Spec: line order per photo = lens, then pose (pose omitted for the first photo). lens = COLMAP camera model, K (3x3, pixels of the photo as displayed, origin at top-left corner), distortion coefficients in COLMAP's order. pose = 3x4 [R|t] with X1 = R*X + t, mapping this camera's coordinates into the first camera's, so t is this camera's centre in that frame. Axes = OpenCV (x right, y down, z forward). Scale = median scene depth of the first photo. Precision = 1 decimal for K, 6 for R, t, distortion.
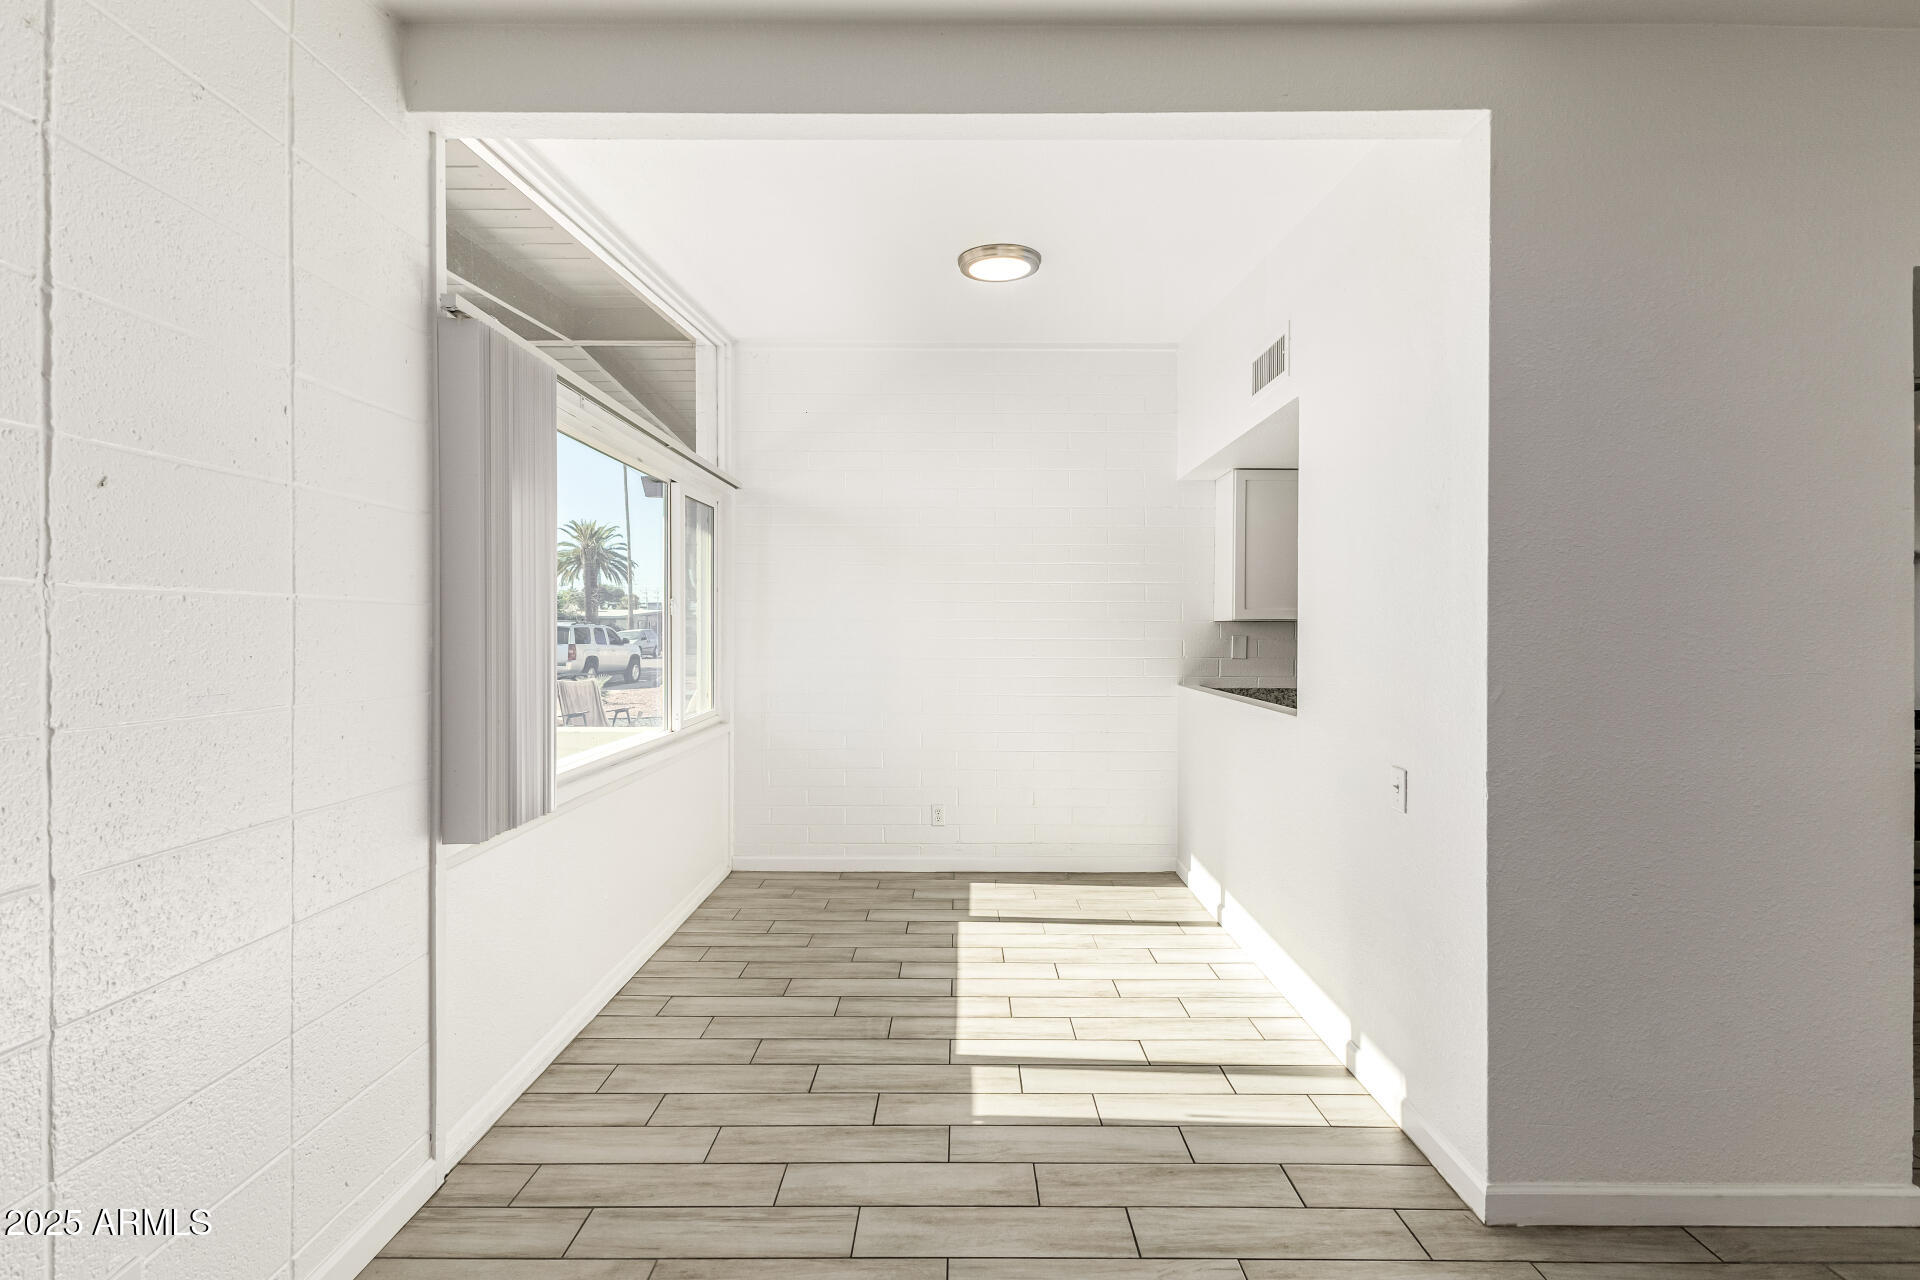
lens RADIAL K [[856.7, 0, 950.7], [0, 856.7, 633.1], [0, 0, 1]] dist [0.001140, -0.000230]
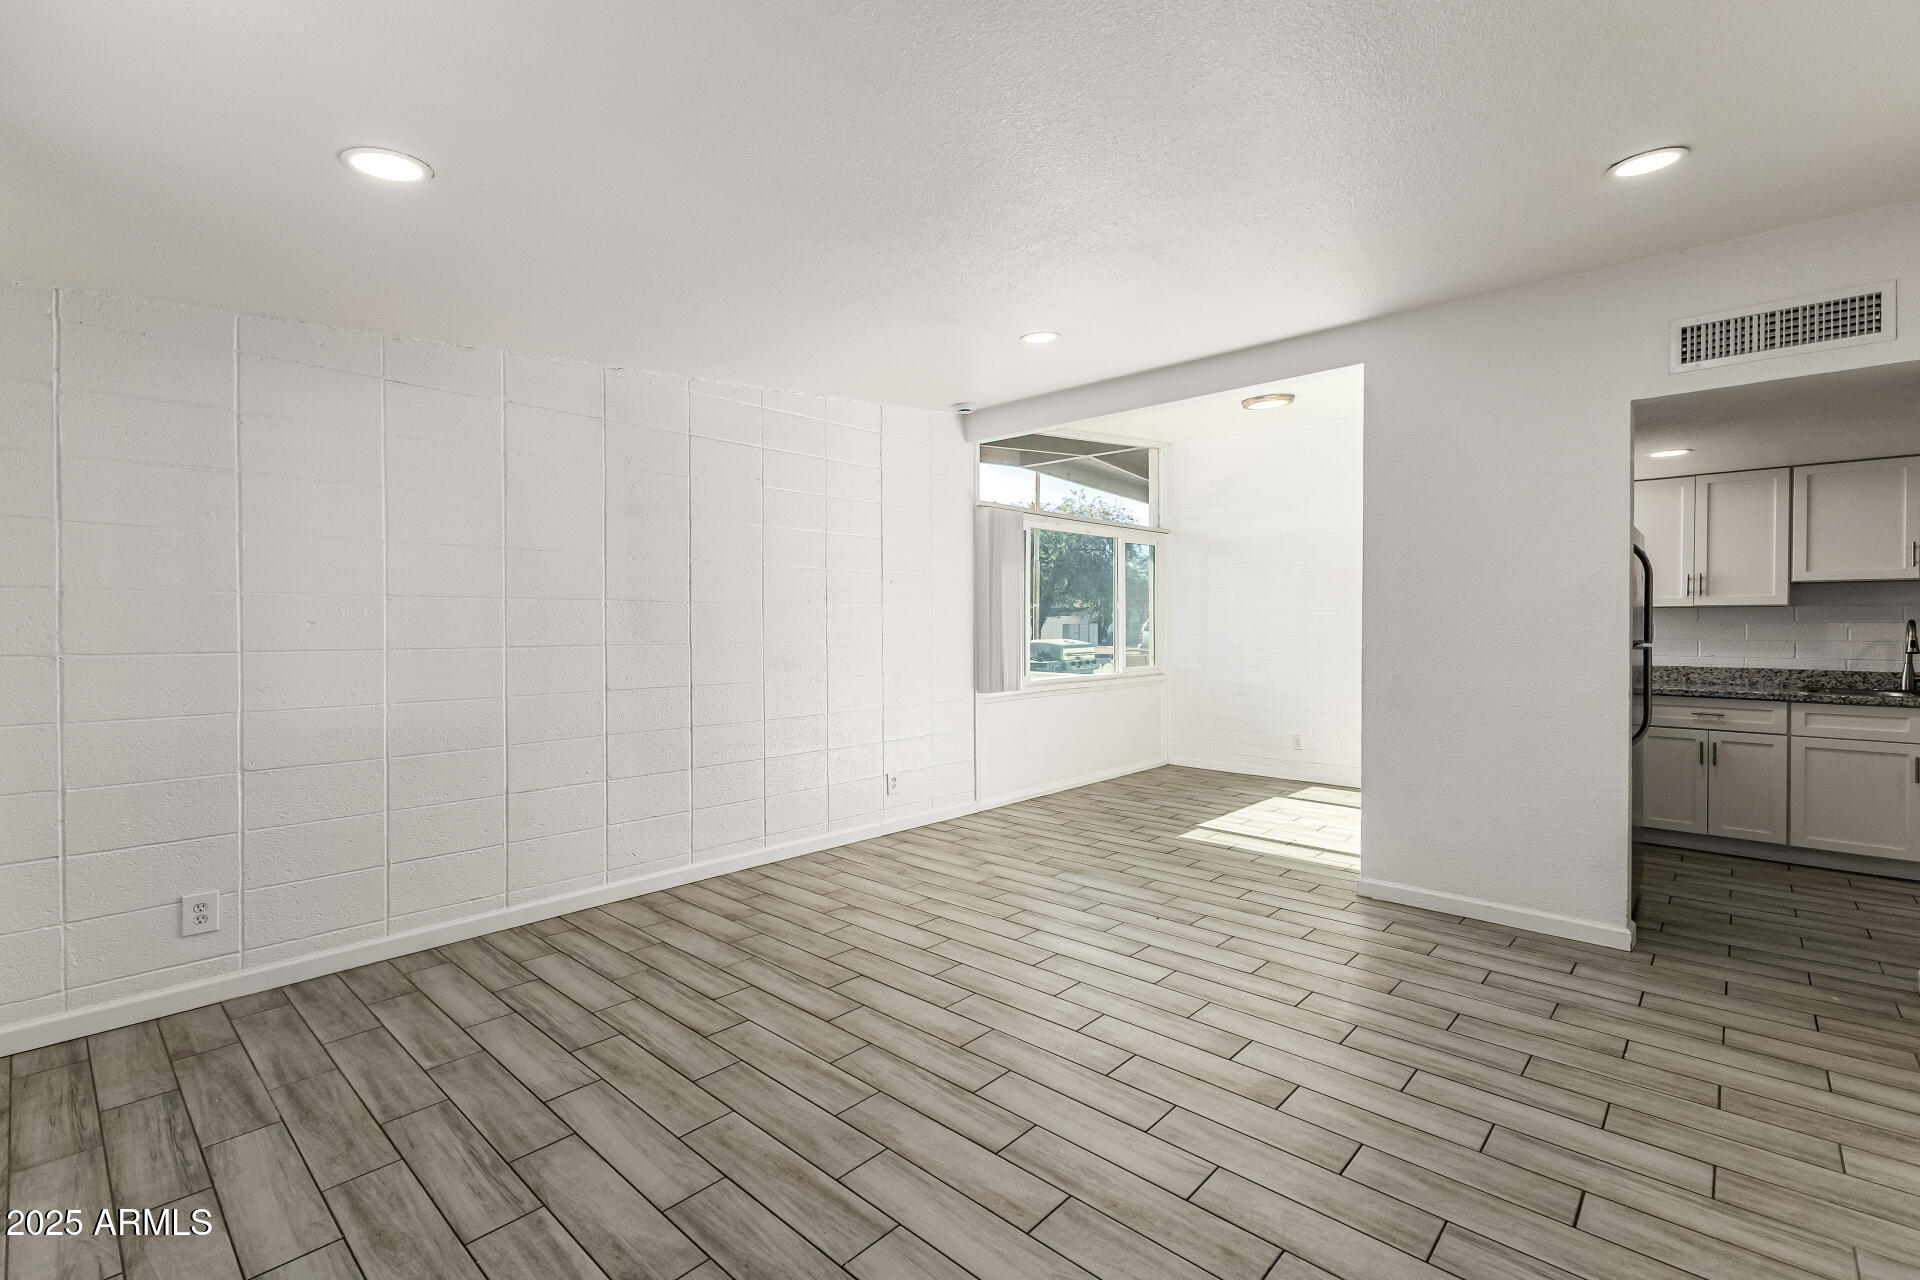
lens RADIAL K [[798.6, 0, 965.0], [0, 798.6, 634.7], [0, 0, 1]] dist [0.007199, -0.000031]
pose [[0.761475, 0.006739, -0.648160, 0.577288], [0.000944, 0.999933, 0.011506, 0.012002], [0.648194, -0.009373, 0.761418, -0.554634]]
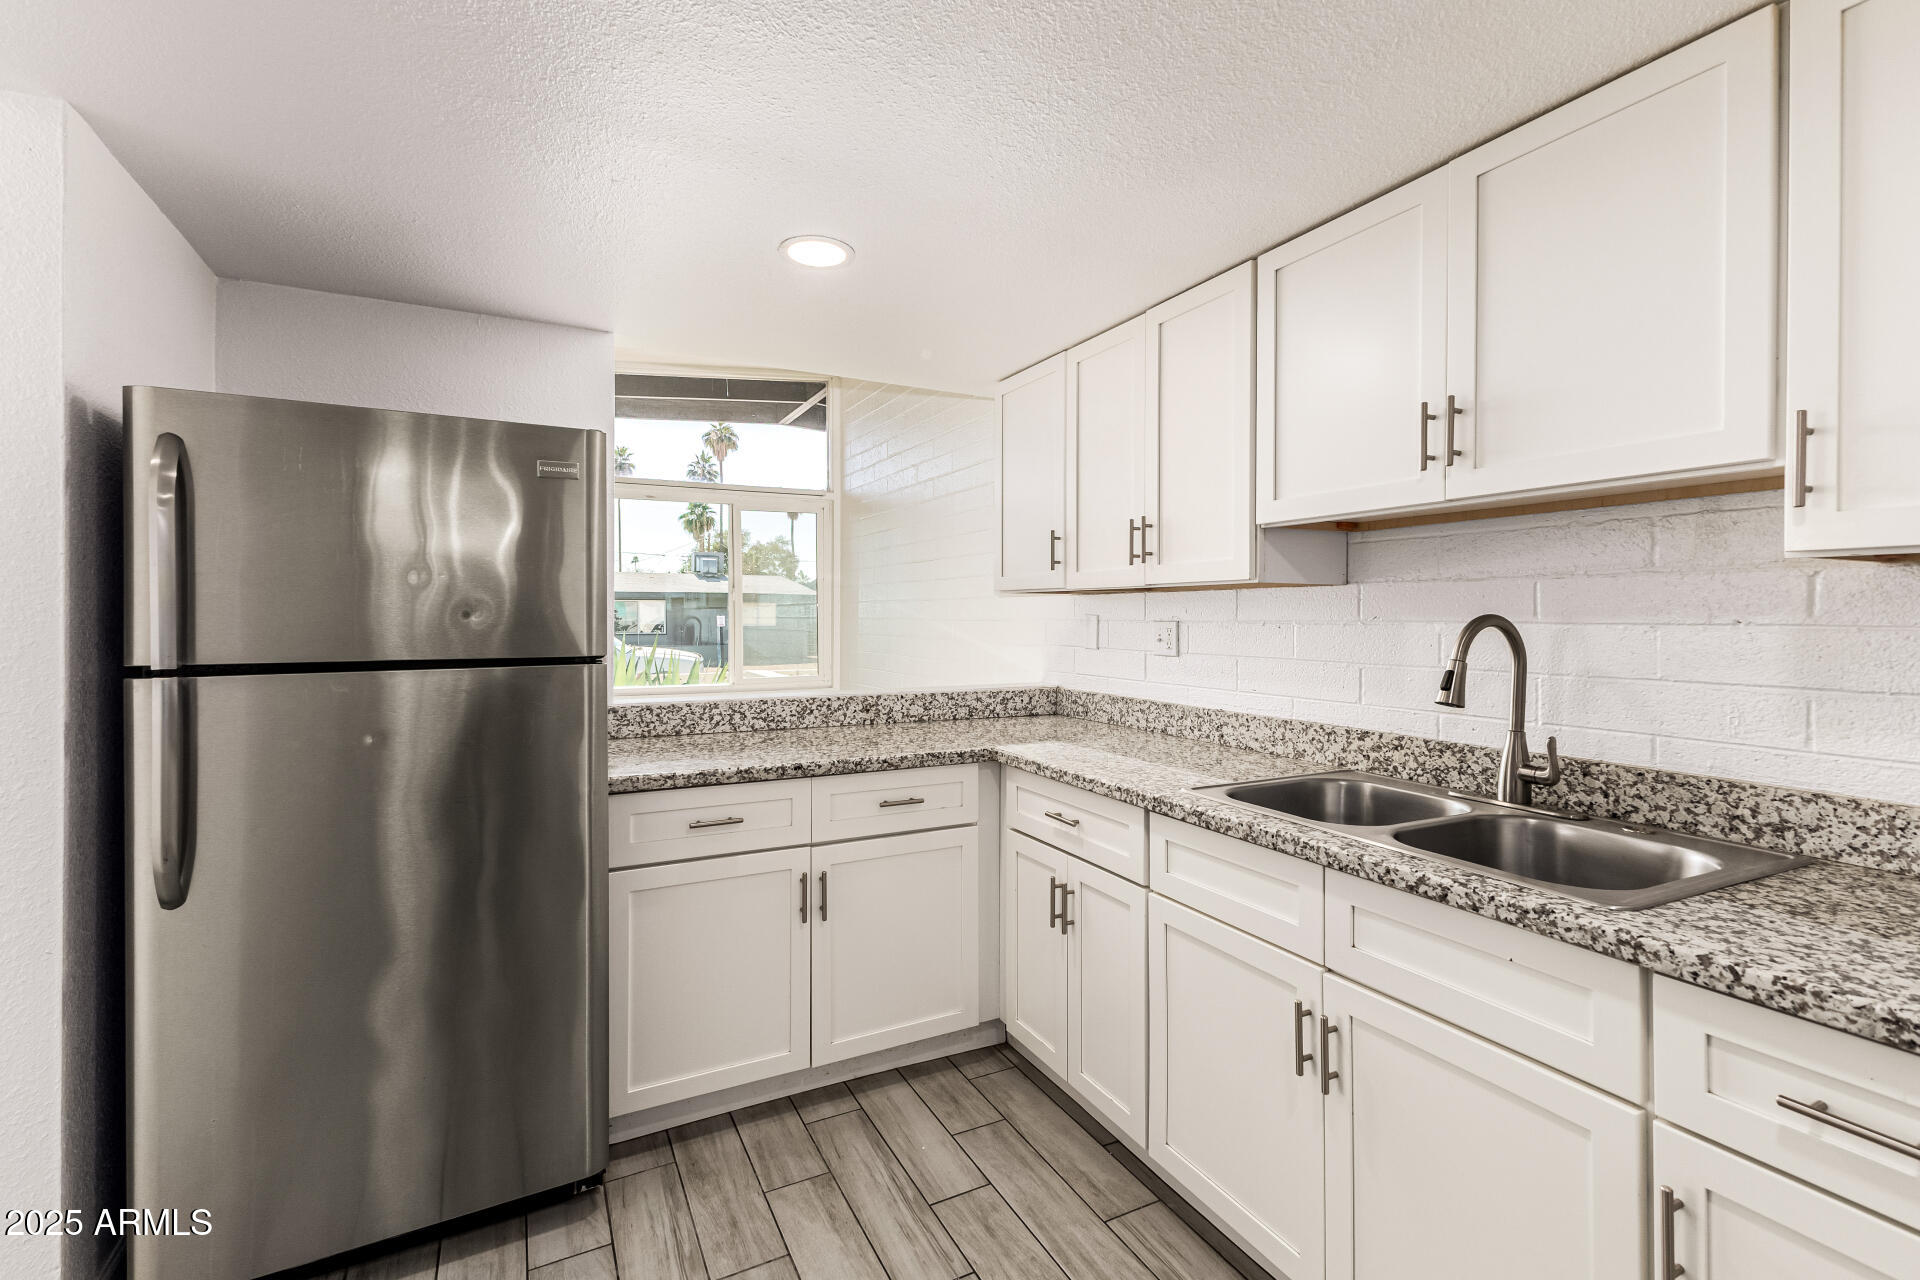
lens RADIAL K [[839.5, 0, 955.5], [0, 839.5, 623.1], [0, 0, 1]] dist [0.014567, -0.000763]
pose [[0.464883, 0.006202, -0.885350, 1.150682], [0.001587, 0.999968, 0.007839, 0.005293], [0.885371, -0.005049, 0.464858, 0.791984]]
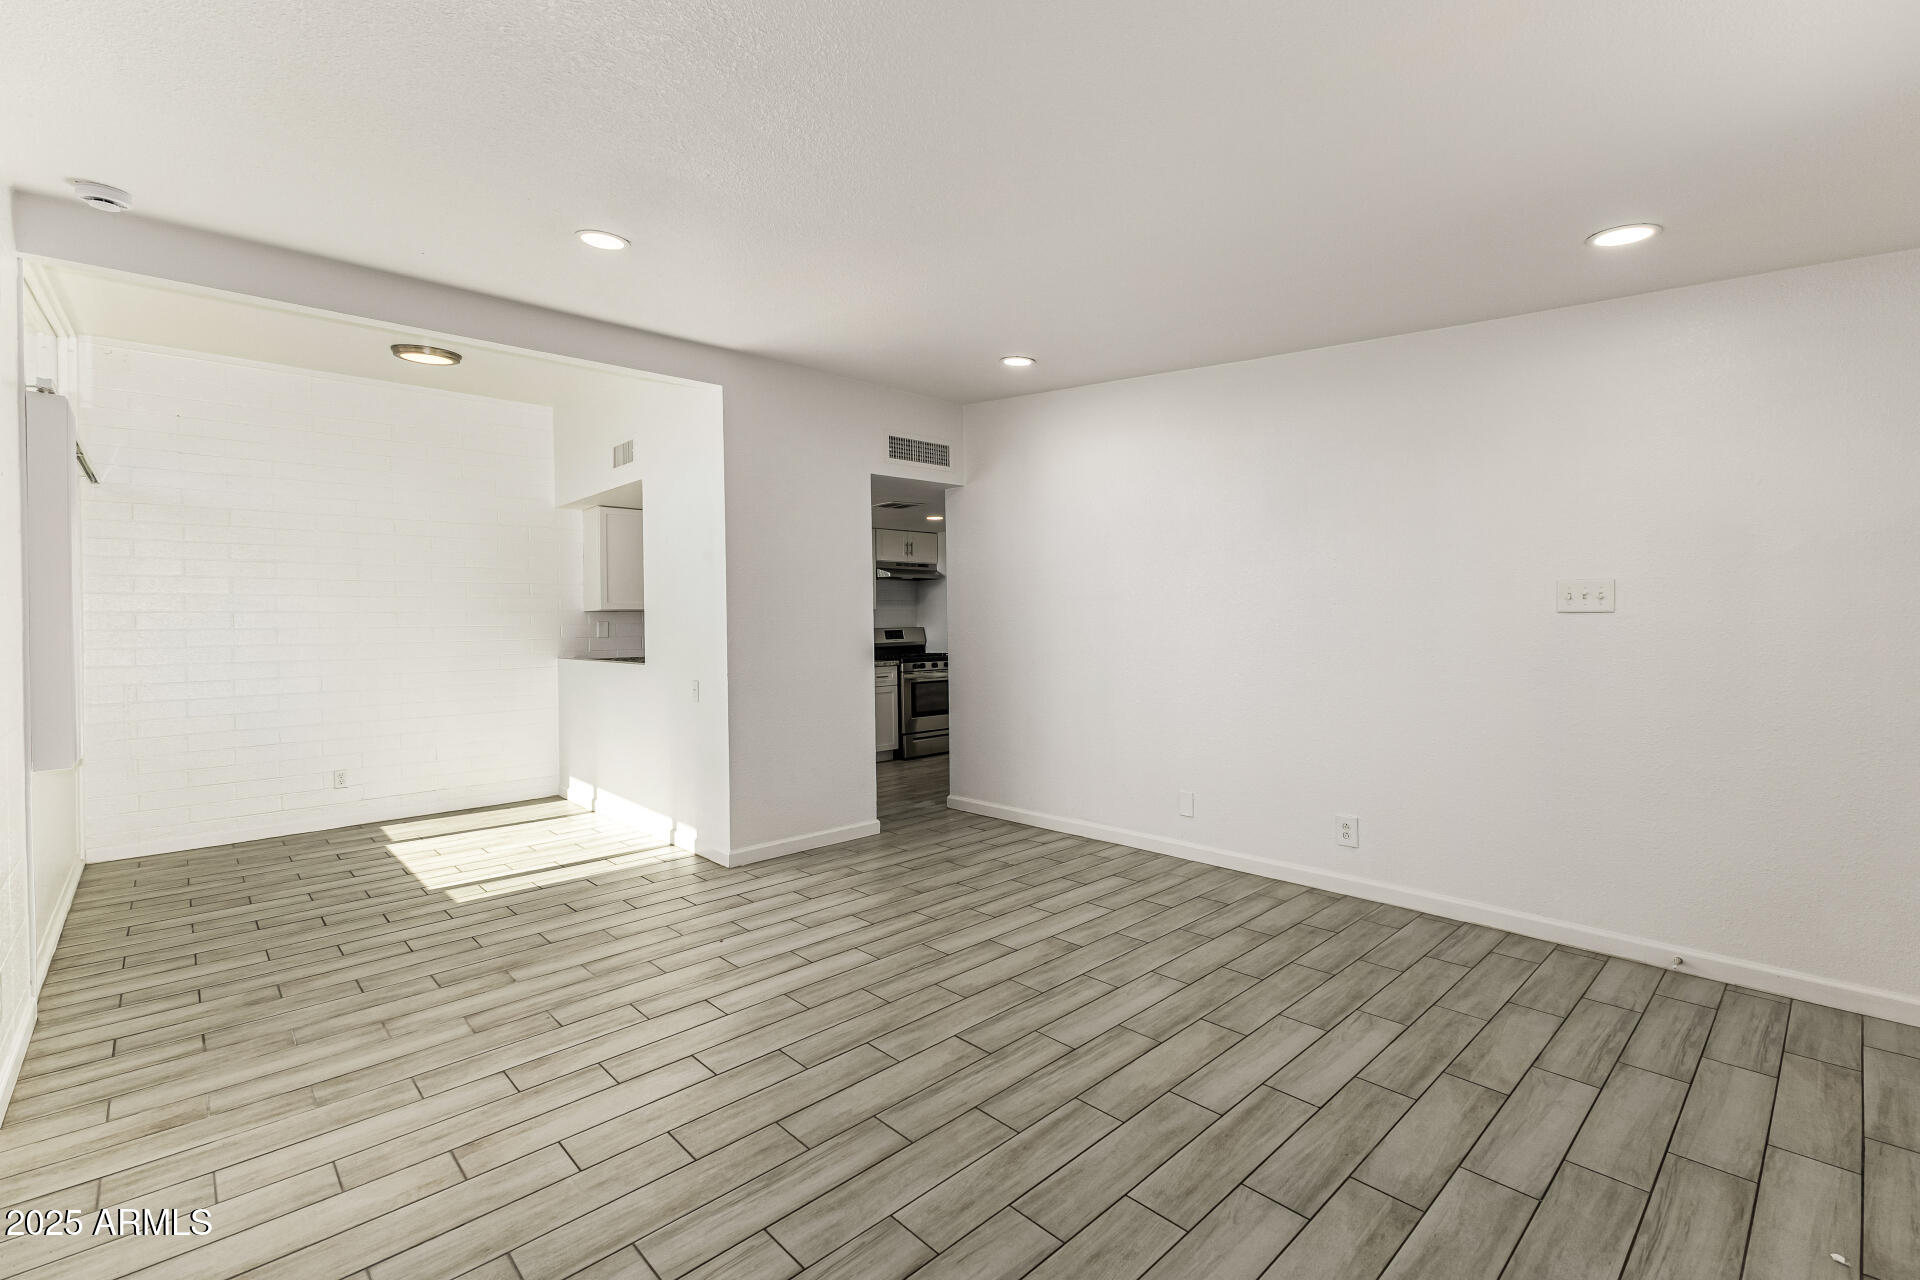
lens RADIAL K [[827.7, 0, 957.9], [0, 827.7, 631.2], [0, 0, 1]] dist [0.009193, -0.000611]
pose [[0.734108, -0.021247, 0.678700, -0.213588], [0.017078, 0.999772, 0.012826, 0.014692], [-0.678817, 0.002175, 0.734304, -0.528751]]
